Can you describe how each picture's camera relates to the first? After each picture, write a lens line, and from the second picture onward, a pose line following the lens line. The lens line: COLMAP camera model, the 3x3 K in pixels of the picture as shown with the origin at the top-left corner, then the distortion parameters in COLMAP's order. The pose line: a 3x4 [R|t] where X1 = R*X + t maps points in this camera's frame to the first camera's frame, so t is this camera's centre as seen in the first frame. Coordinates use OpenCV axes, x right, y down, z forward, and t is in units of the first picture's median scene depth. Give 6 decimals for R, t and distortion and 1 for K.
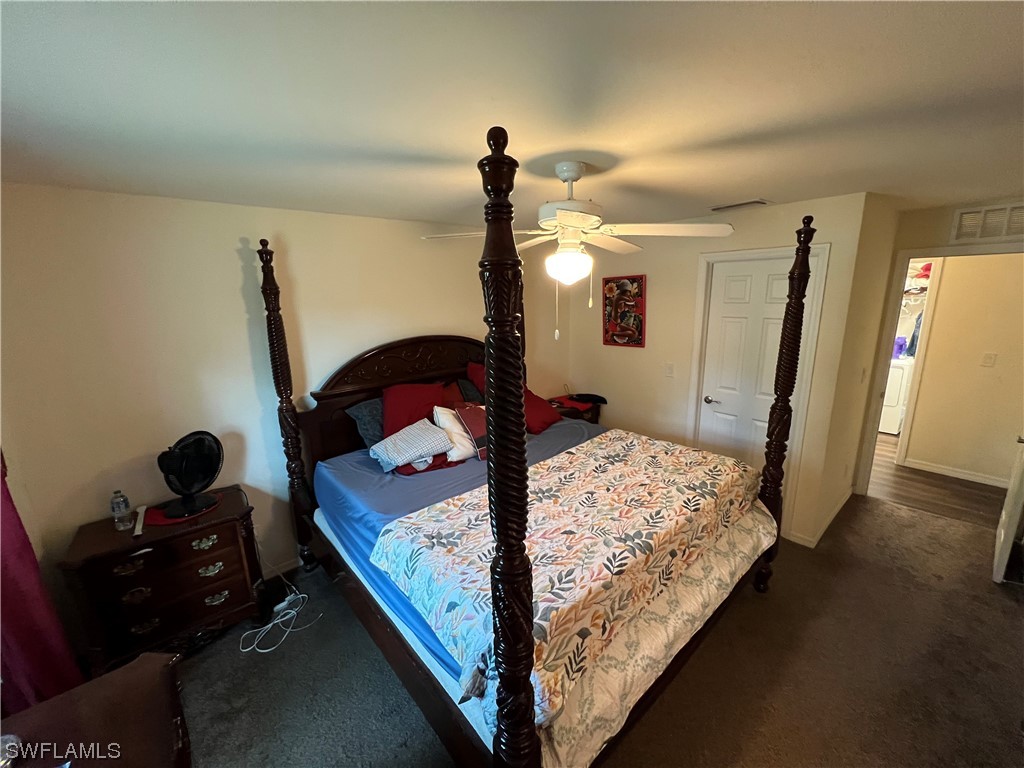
lens RADIAL K [[403.4, 0, 517.8], [0, 403.4, 380.4], [0, 0, 1]] dist [-0.017033, 0.000593]
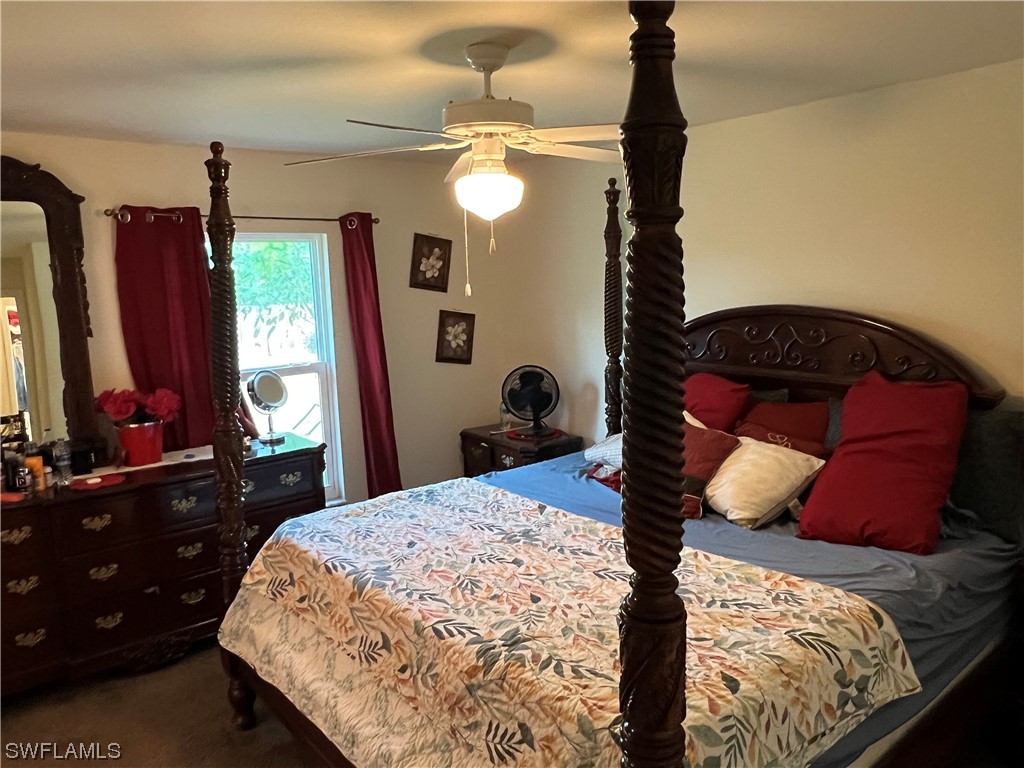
lens RADIAL K [[753.8, 0, 512.0], [0, 753.8, 384.0], [0, 0, 1]] dist [-0.004351, -0.000485]
pose [[-0.024010, 0.173693, -0.984507, 1.332582], [-0.187670, 0.966500, 0.175093, -0.186146], [0.981939, 0.188967, 0.009392, 0.996837]]
